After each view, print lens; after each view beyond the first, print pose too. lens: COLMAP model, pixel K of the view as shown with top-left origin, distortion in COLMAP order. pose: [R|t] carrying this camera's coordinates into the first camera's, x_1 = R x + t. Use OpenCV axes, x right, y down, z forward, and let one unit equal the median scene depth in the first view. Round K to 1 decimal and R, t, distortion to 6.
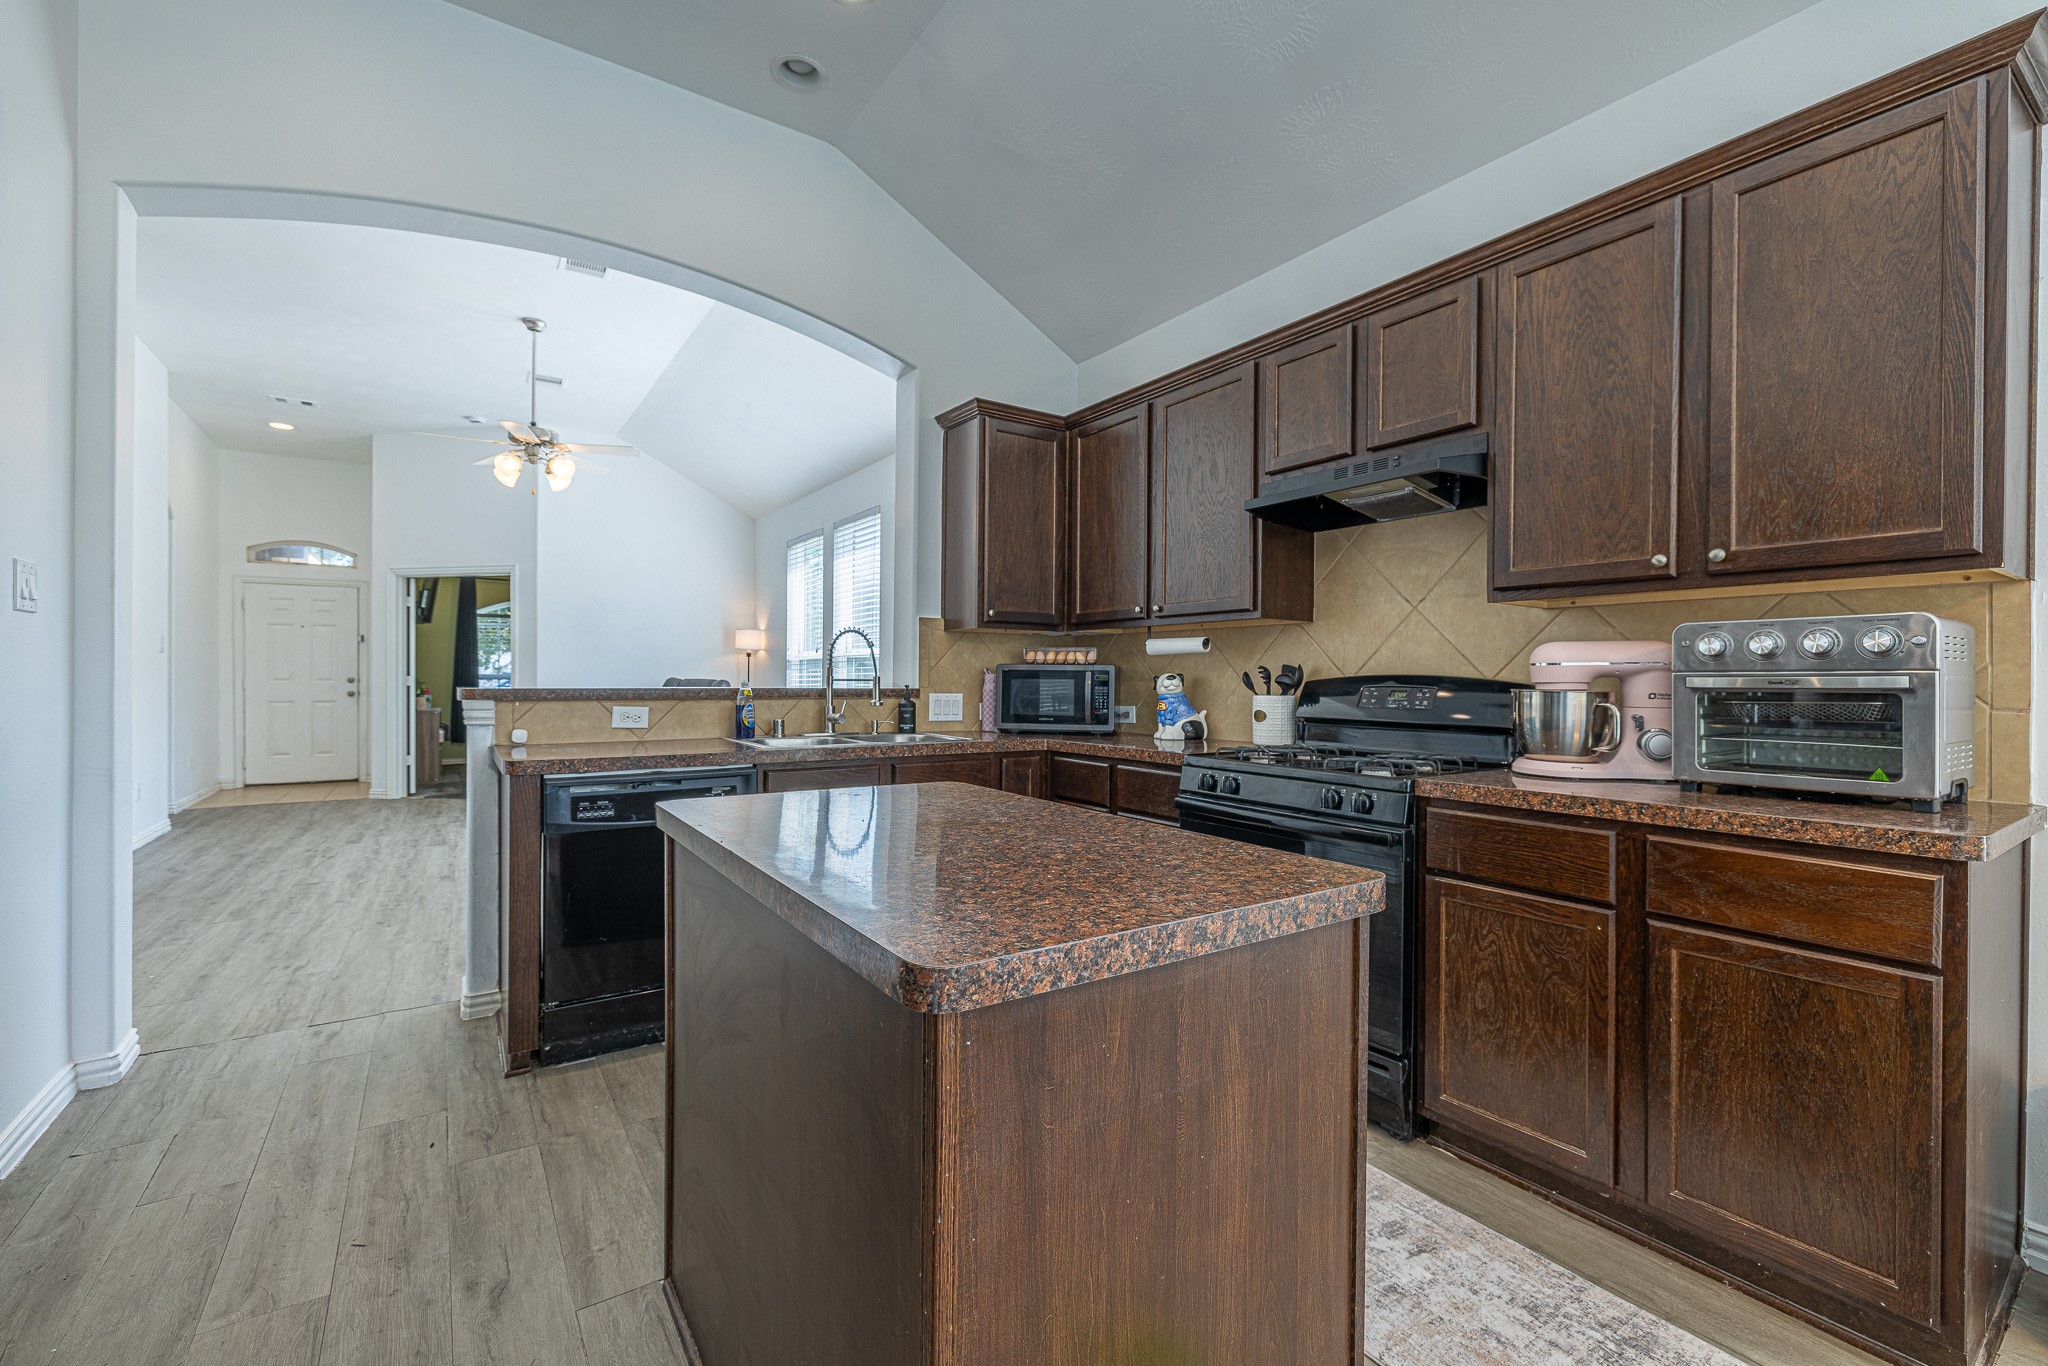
lens RADIAL K [[860.4, 0, 1010.3], [0, 860.4, 683.0], [0, 0, 1]] dist [-0.000603, 0.000238]
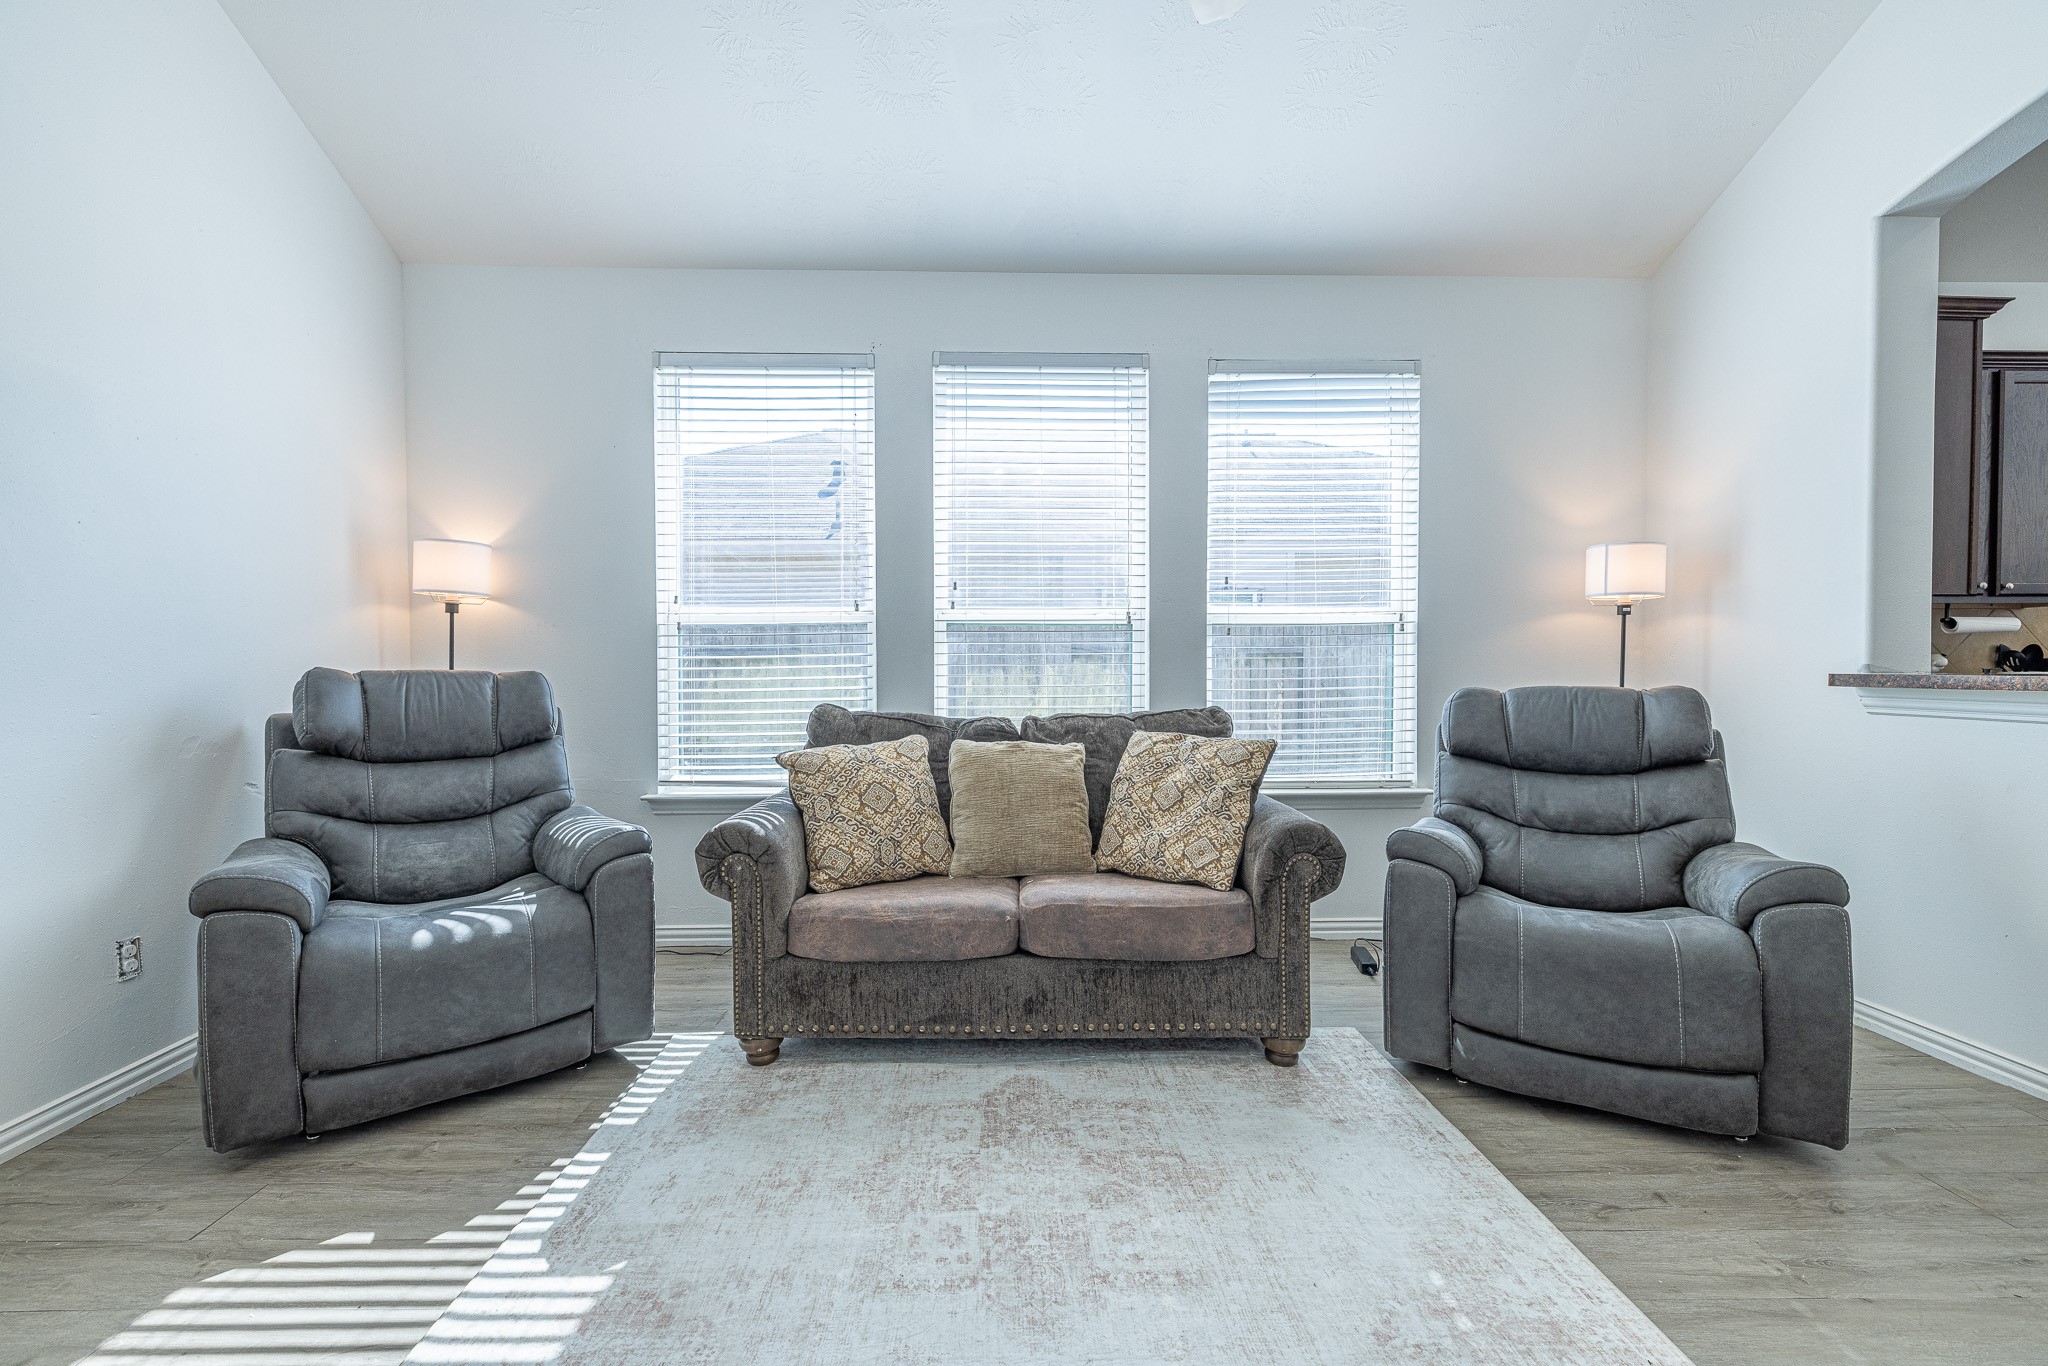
lens RADIAL K [[860.4, 0, 1010.3], [0, 860.4, 683.0], [0, 0, 1]] dist [-0.000603, 0.000238]
pose [[0.525153, -0.029509, 0.850496, -1.224194], [0.012208, 0.999557, 0.027143, -0.014531], [-0.850920, -0.003871, 0.525281, 1.394265]]
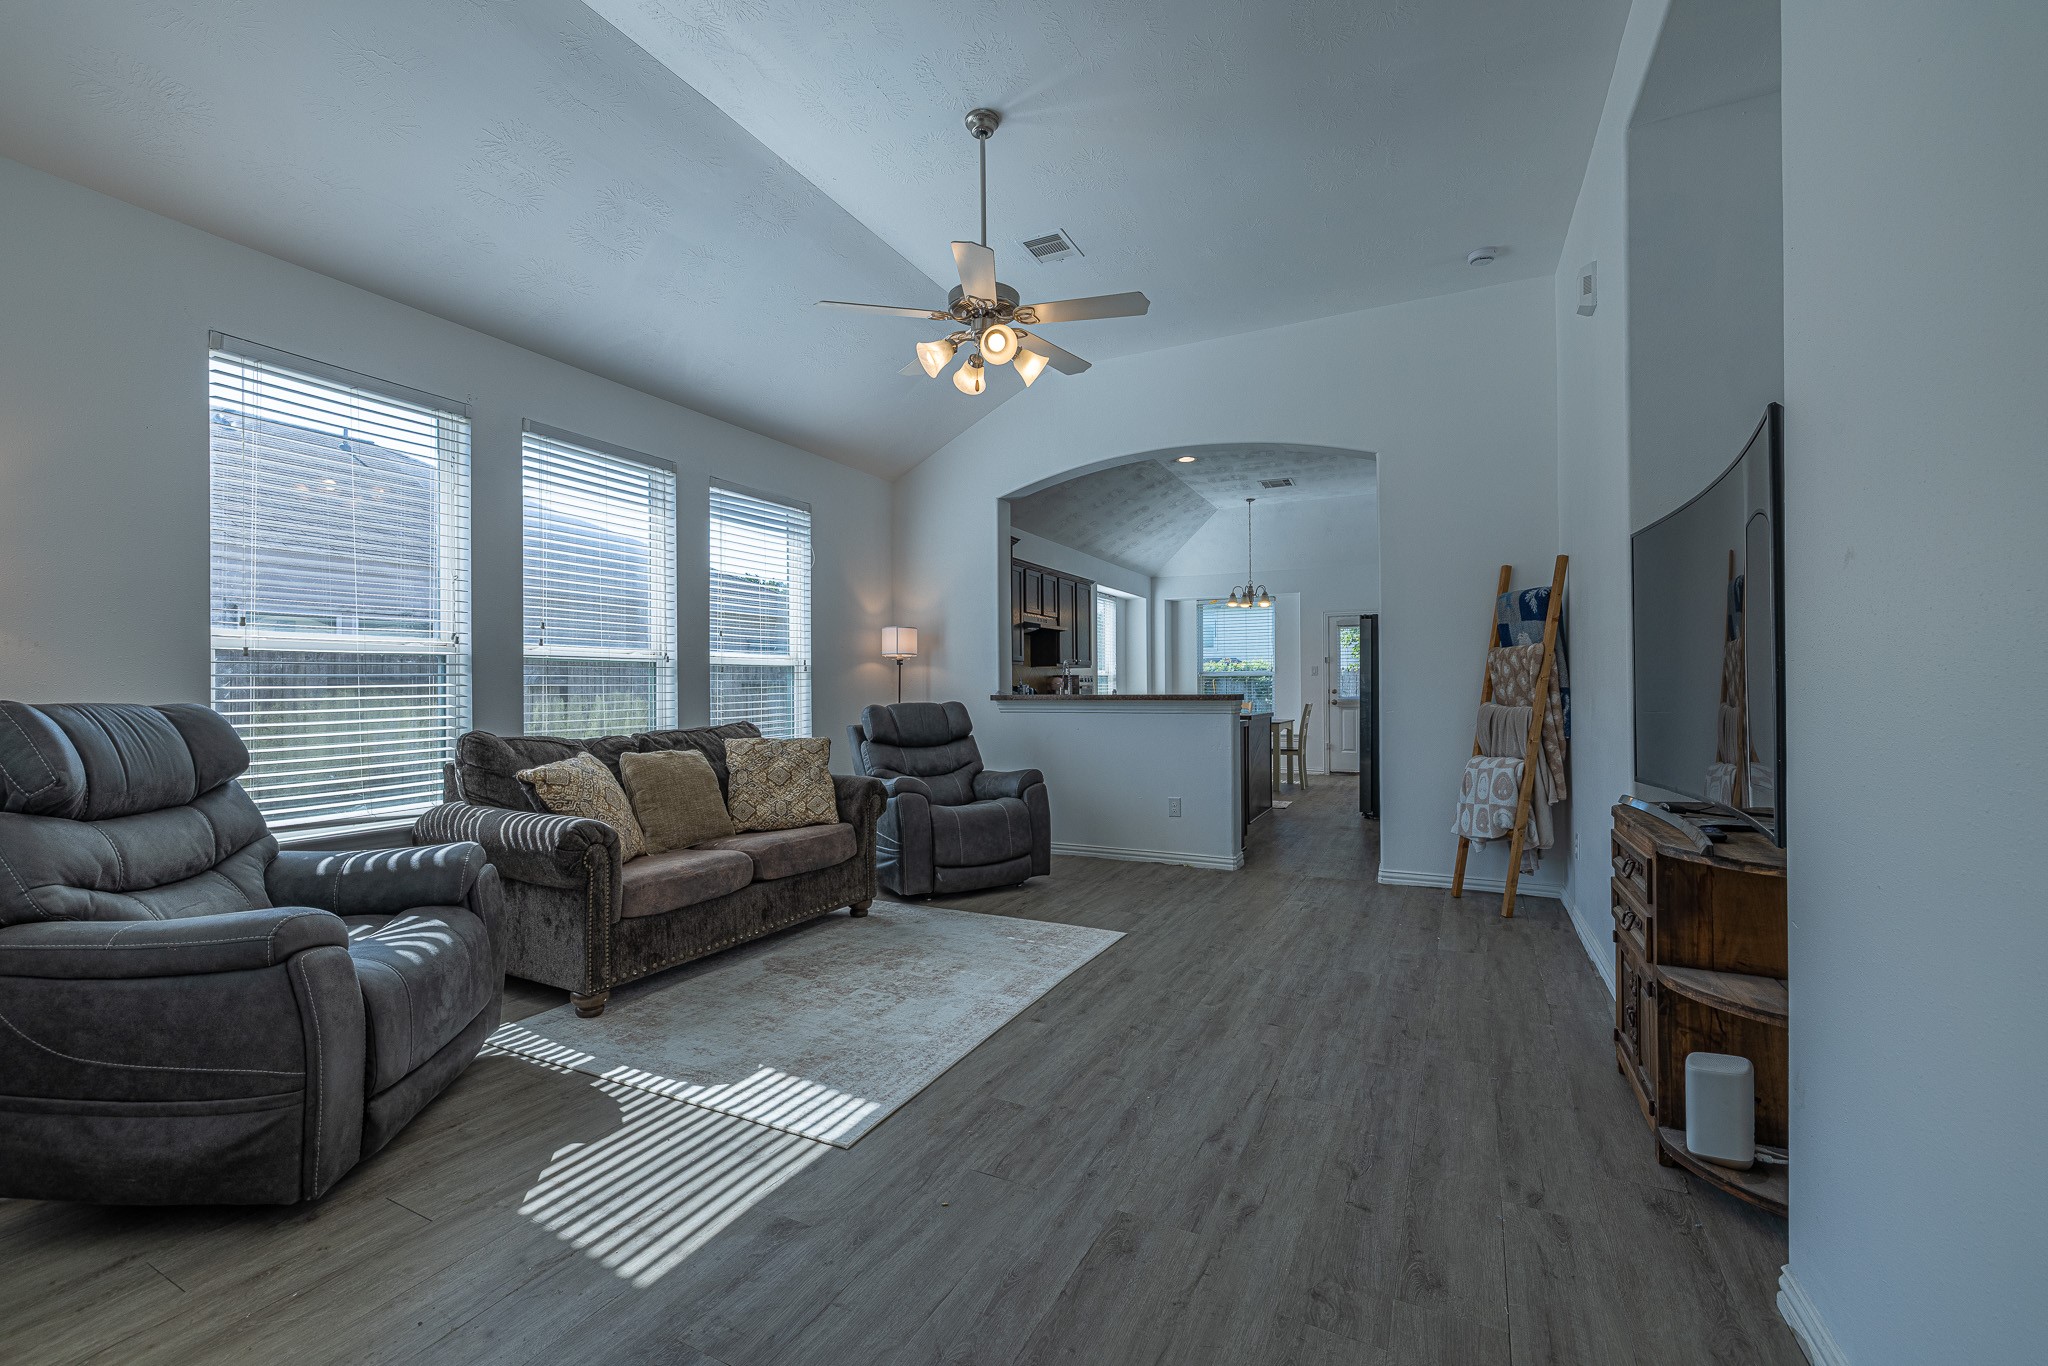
lens RADIAL K [[860.4, 0, 1010.3], [0, 860.4, 683.0], [0, 0, 1]] dist [-0.000603, 0.000238]
pose [[-0.495787, 0.001924, 0.868442, -1.709868], [0.008959, 0.999956, 0.002899, -0.021992], [-0.868398, 0.009217, -0.495782, 2.002056]]
